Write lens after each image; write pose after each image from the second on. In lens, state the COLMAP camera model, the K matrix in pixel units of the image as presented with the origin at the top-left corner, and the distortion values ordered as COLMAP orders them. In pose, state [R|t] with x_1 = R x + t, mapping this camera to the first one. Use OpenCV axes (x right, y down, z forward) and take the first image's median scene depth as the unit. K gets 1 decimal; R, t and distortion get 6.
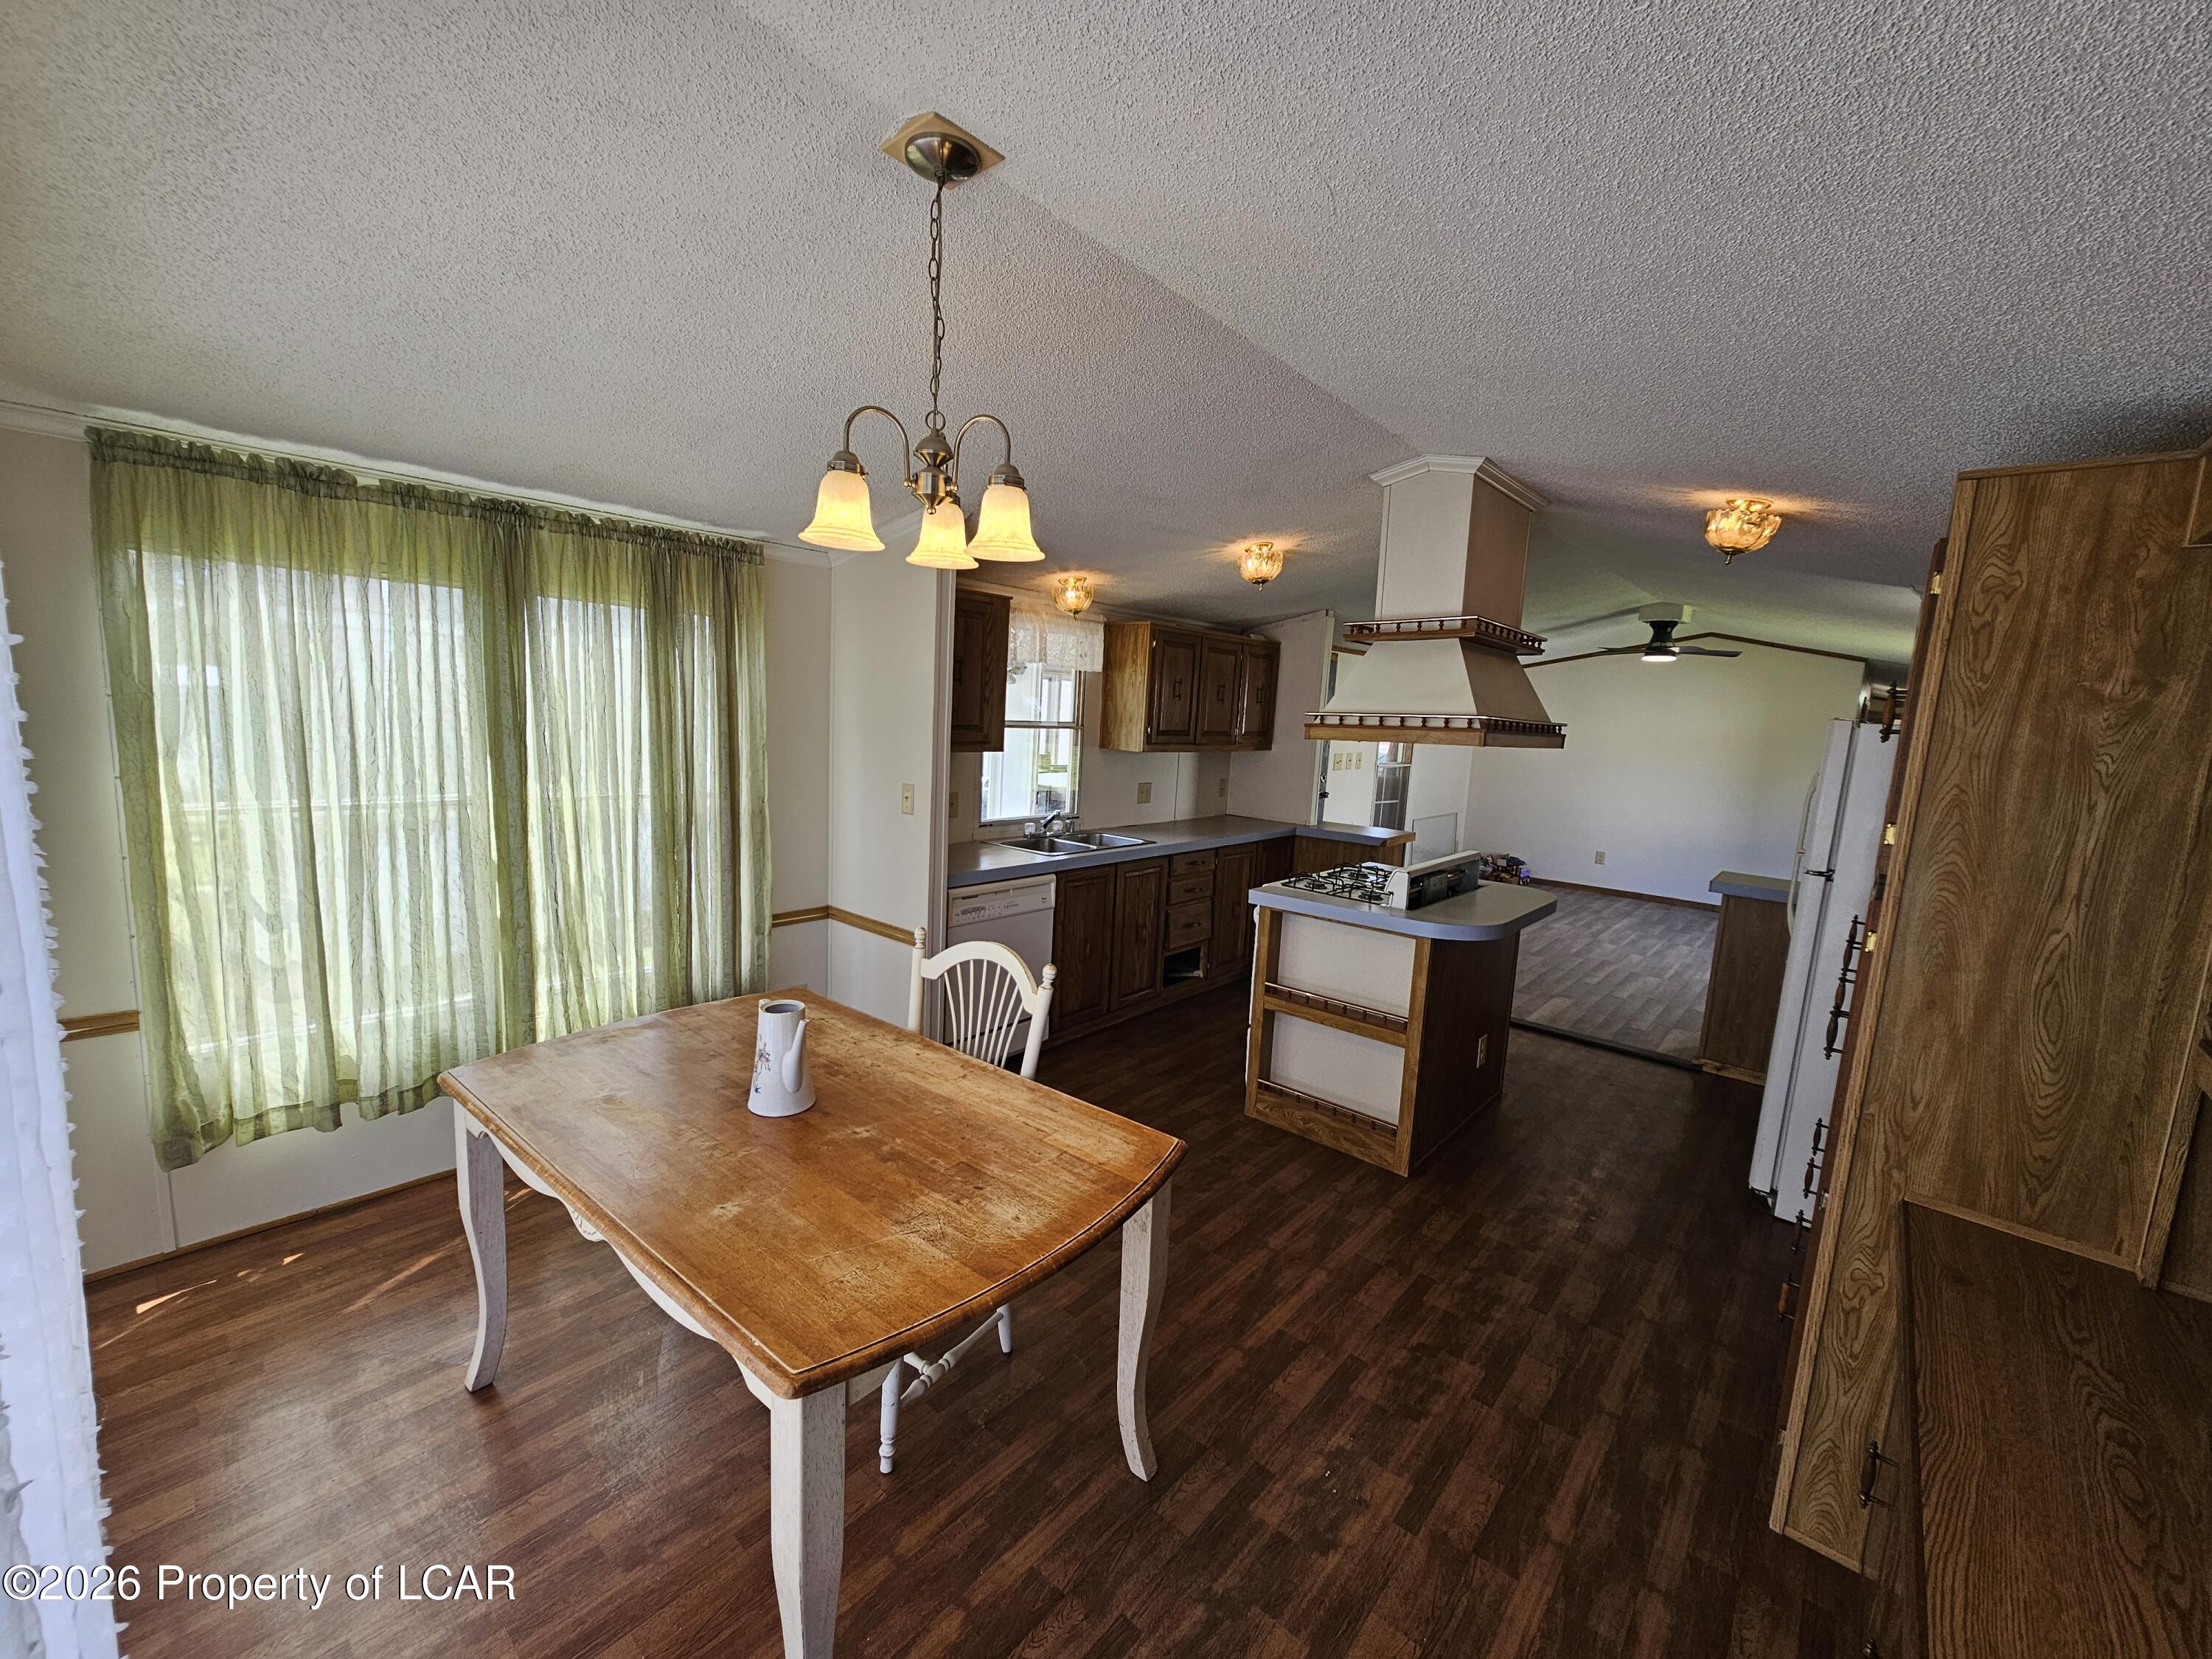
lens RADIAL K [[906.7, 0, 1106.0], [0, 906.7, 829.5], [0, 0, 1]] dist [-0.001439, -0.000053]
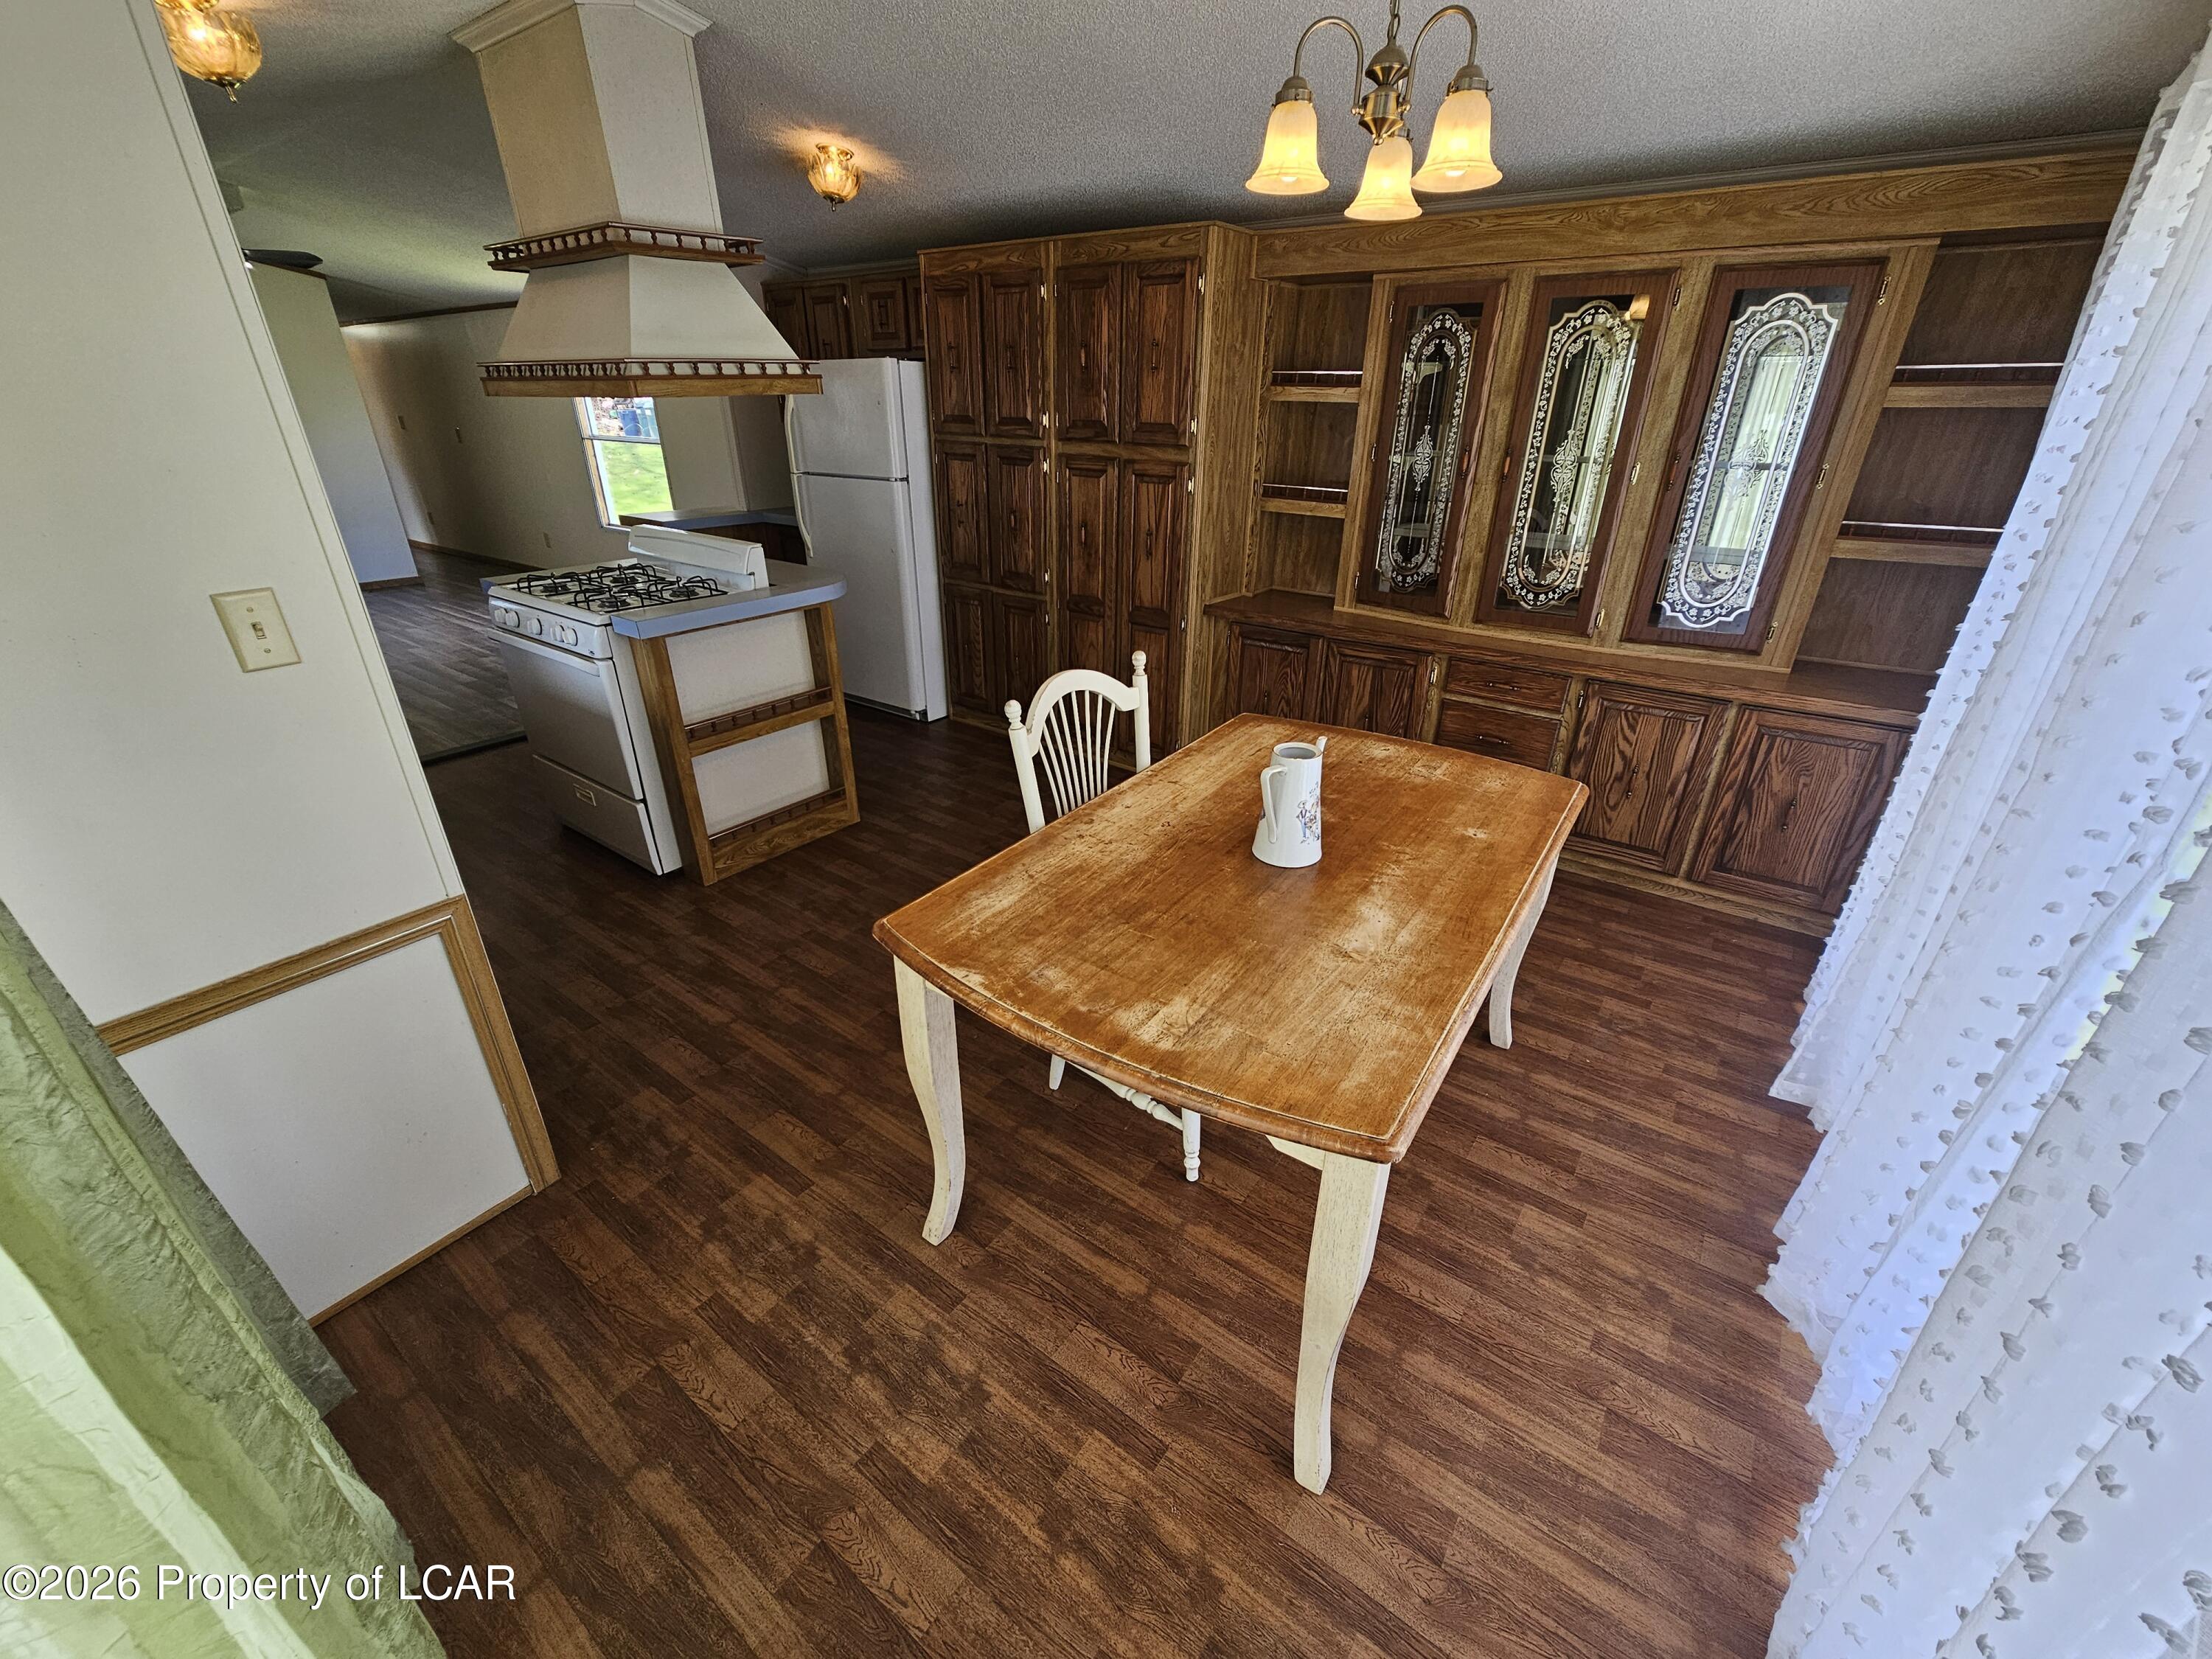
lens RADIAL K [[906.7, 0, 1106.0], [0, 906.7, 829.5], [0, 0, 1]] dist [-0.001439, -0.000053]
pose [[-0.070520, -0.486809, 0.870657, -0.733552], [0.132833, 0.860474, 0.491874, -0.128368], [-0.988627, 0.150339, 0.003984, 0.756087]]
